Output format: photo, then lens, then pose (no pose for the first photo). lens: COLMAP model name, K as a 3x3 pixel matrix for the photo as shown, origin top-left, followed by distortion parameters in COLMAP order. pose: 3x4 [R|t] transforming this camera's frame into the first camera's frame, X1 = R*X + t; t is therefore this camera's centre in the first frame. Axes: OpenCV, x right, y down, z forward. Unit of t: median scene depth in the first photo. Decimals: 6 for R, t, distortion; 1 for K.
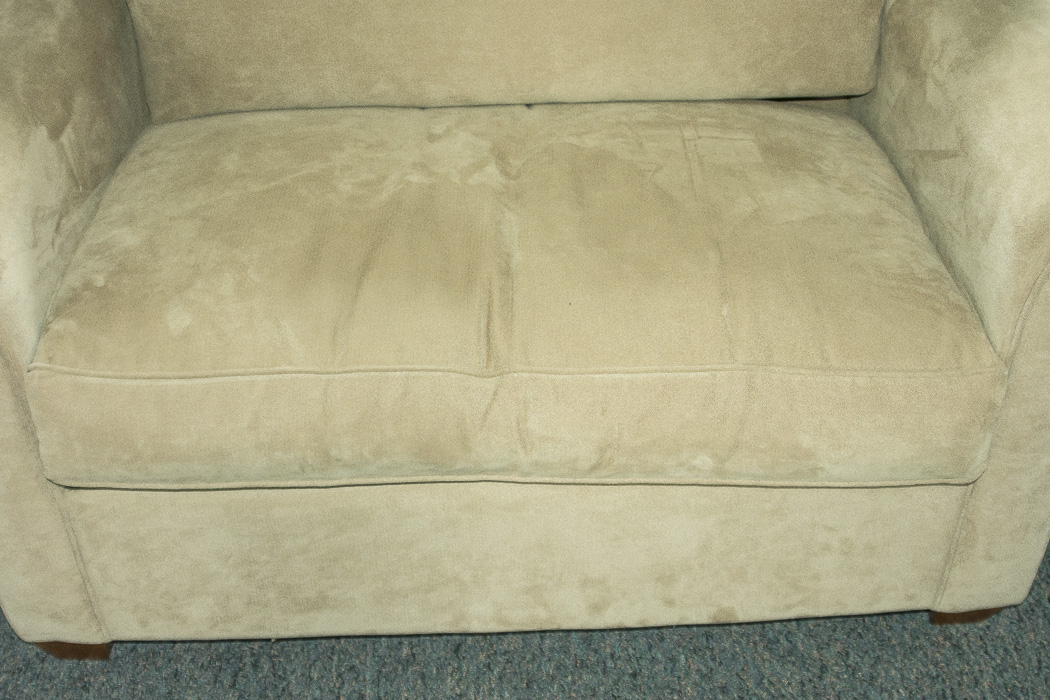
lens RADIAL K [[1288.4, 0, 526.9], [0, 1288.4, 368.4], [0, 0, 1]] dist [-0.133235, 0.000000]
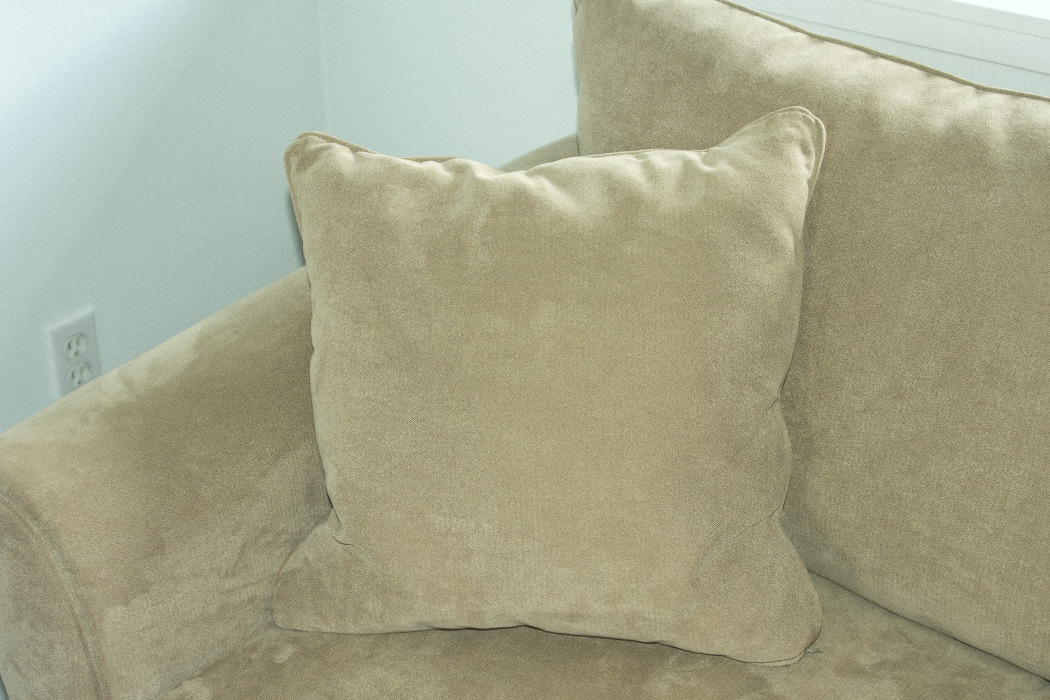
lens RADIAL K [[1692.0, 0, 524.8], [0, 1692.0, 355.5], [0, 0, 1]] dist [-0.026799, 0.000000]
pose [[0.751943, 0.342088, -0.563522, 0.231226], [-0.443809, 0.894779, -0.049024, -0.207951], [0.487457, 0.286960, 0.824645, 0.177766]]
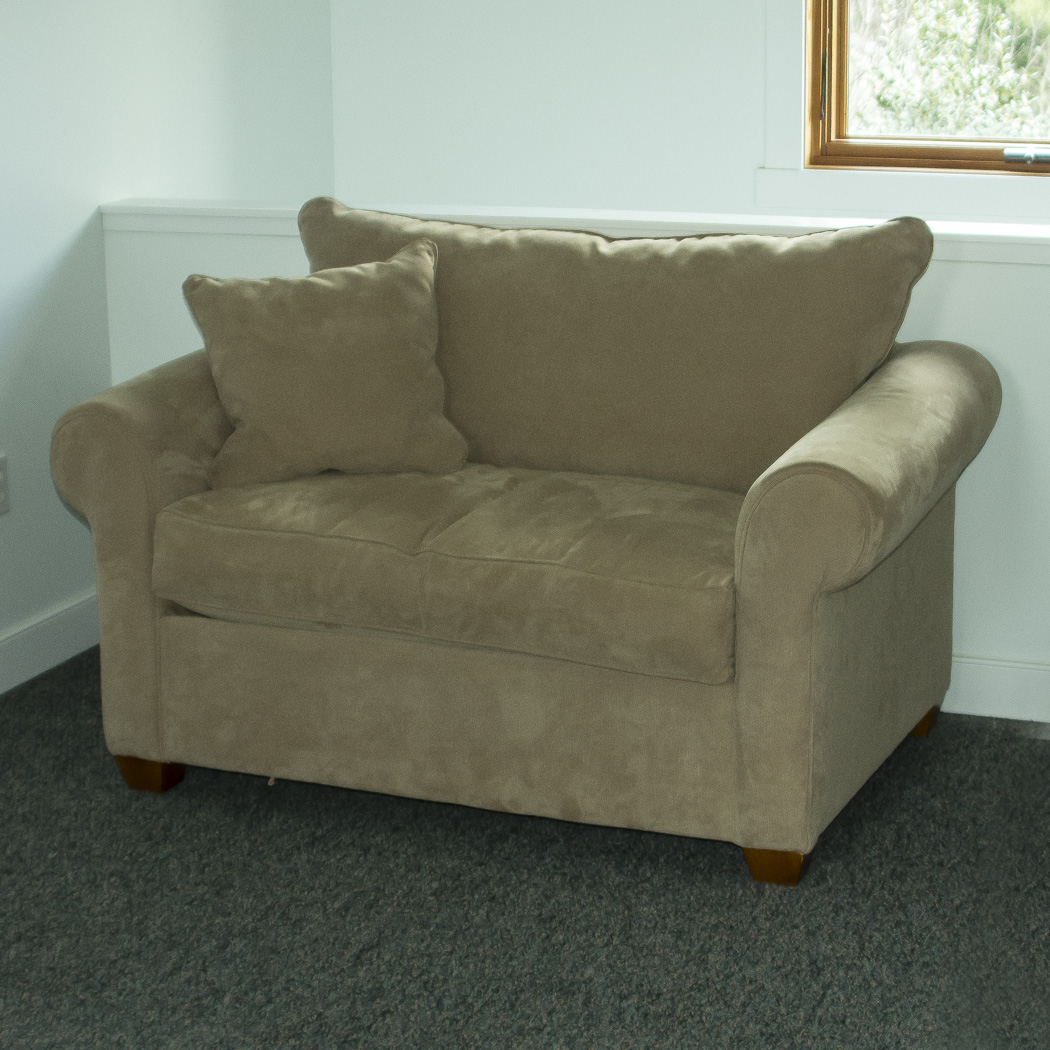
lens RADIAL K [[2506.5, 0, 522.5], [0, 2506.5, 522.3], [0, 0, 1]] dist [-0.132576, 0.000000]
pose [[0.902229, 0.107864, -0.417549, 1.126040], [-0.281432, 0.880895, -0.380552, 0.907635], [0.326769, 0.460857, 0.825126, -1.232685]]
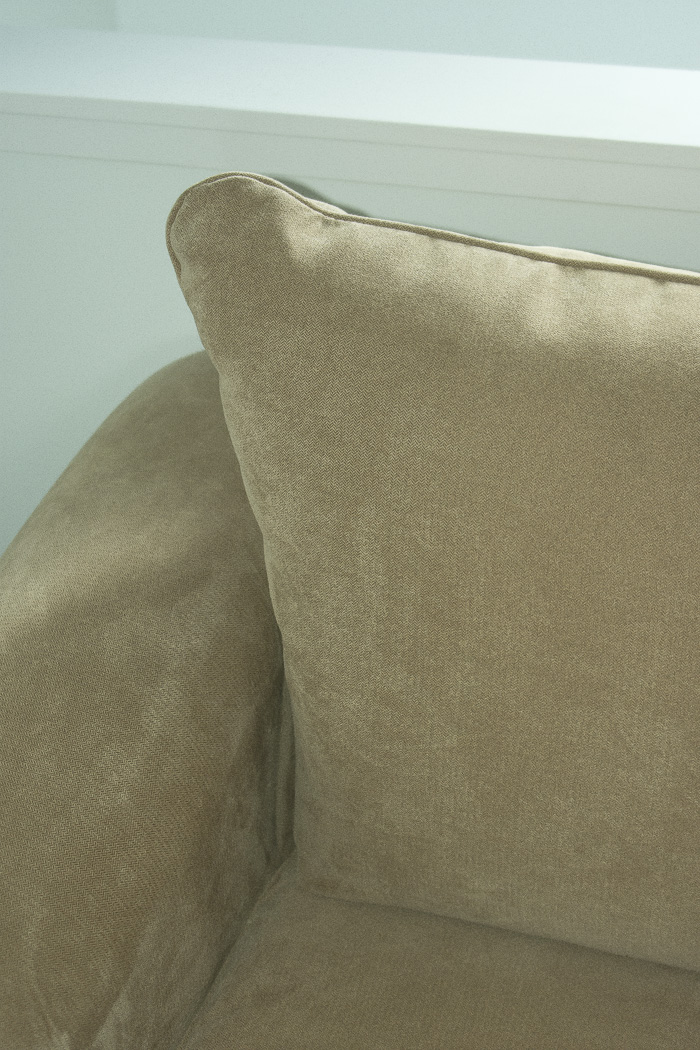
lens RADIAL K [[1692.0, 0, 355.9], [0, 1692.0, 518.6], [0, 0, 1]] dist [-0.026799, 0.000000]
pose [[0.951799, 0.181094, -0.247555, -0.134274], [-0.197832, 0.979235, -0.044287, -0.341584], [0.234395, 0.091126, 0.967861, 0.333014]]
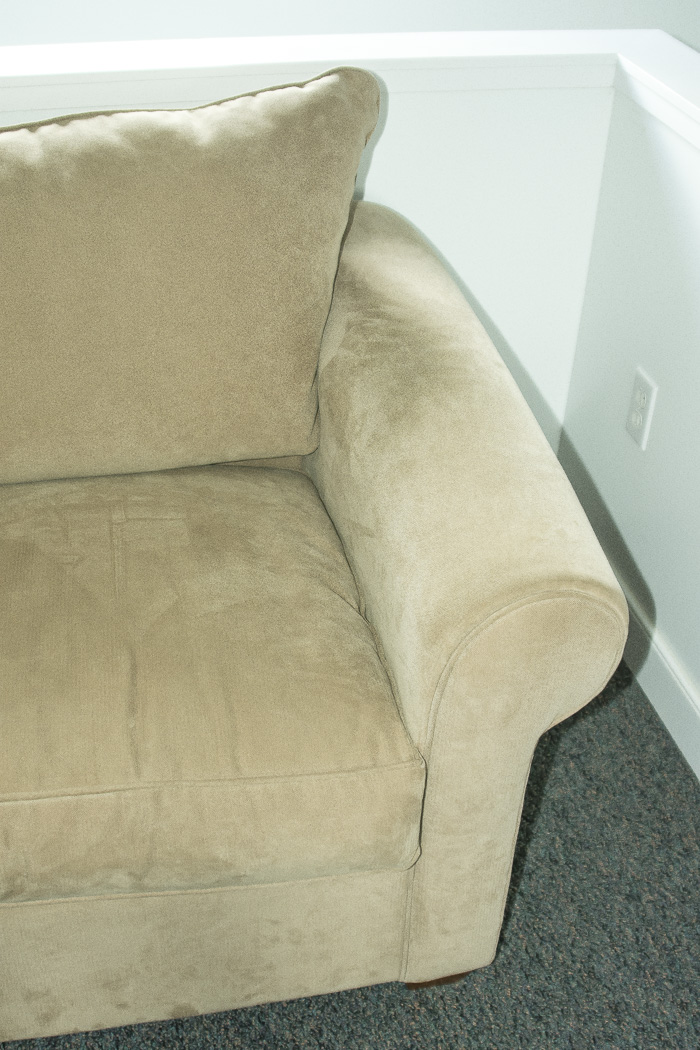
lens RADIAL K [[1288.4, 0, 358.9], [0, 1288.4, 525.8], [0, 0, 1]] dist [-0.133235, 0.000000]
pose [[0.982910, -0.056149, 0.175313, 0.137134], [0.068877, 0.995347, -0.067377, -0.098709], [-0.170714, 0.078301, 0.982205, 0.008717]]
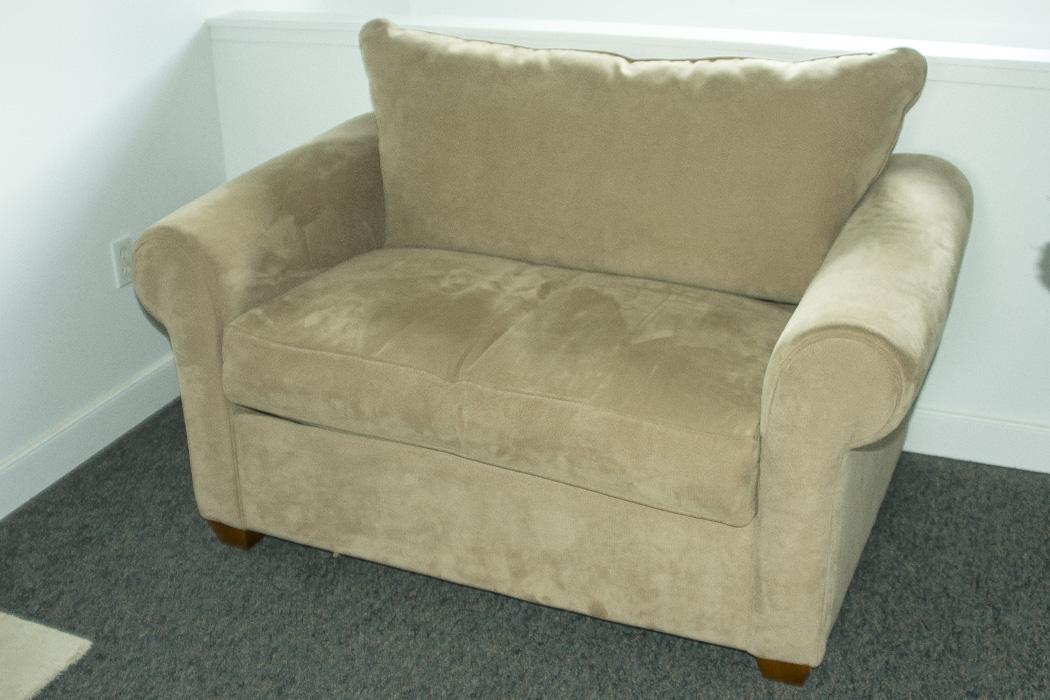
lens RADIAL K [[1288.4, 0, 531.0], [0, 1288.4, 366.4], [0, 0, 1]] dist [-0.133235, 0.000000]
pose [[0.896559, 0.182237, -0.403698, 0.609873], [-0.282678, 0.937105, -0.204761, 0.250786], [0.340993, 0.297697, 0.891684, -0.384693]]
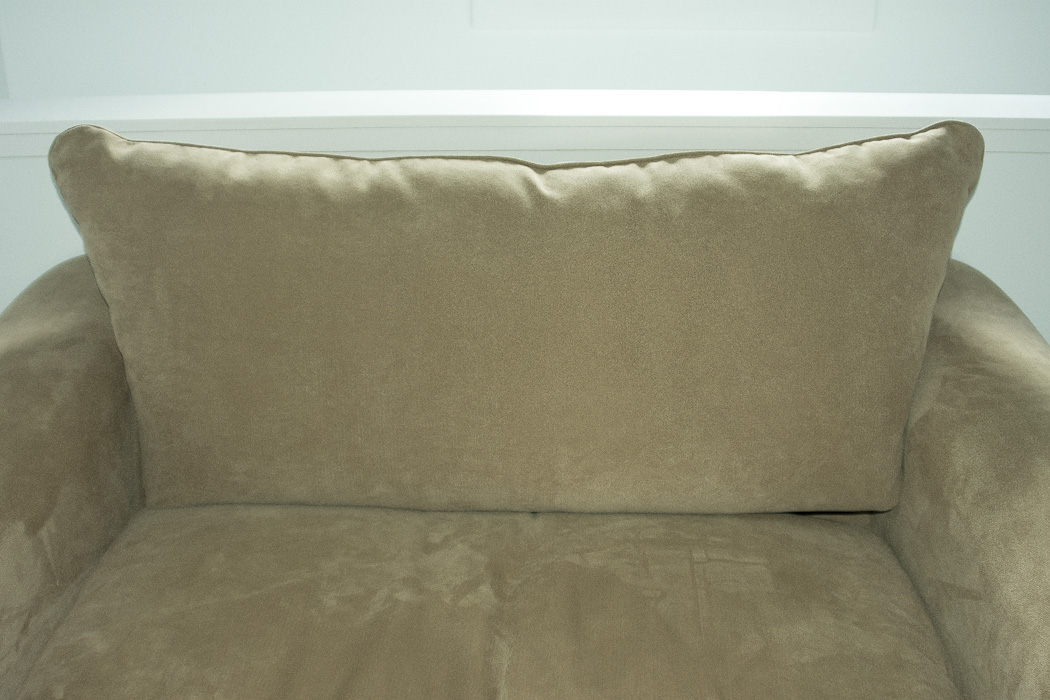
lens RADIAL K [[1288.4, 0, 524.7], [0, 1288.4, 359.4], [0, 0, 1]] dist [-0.133235, 0.000000]
pose [[0.998210, 0.041086, -0.043463, 0.033884], [-0.050571, 0.967798, -0.246595, -0.084087], [0.031932, 0.248351, 0.968144, 0.041353]]
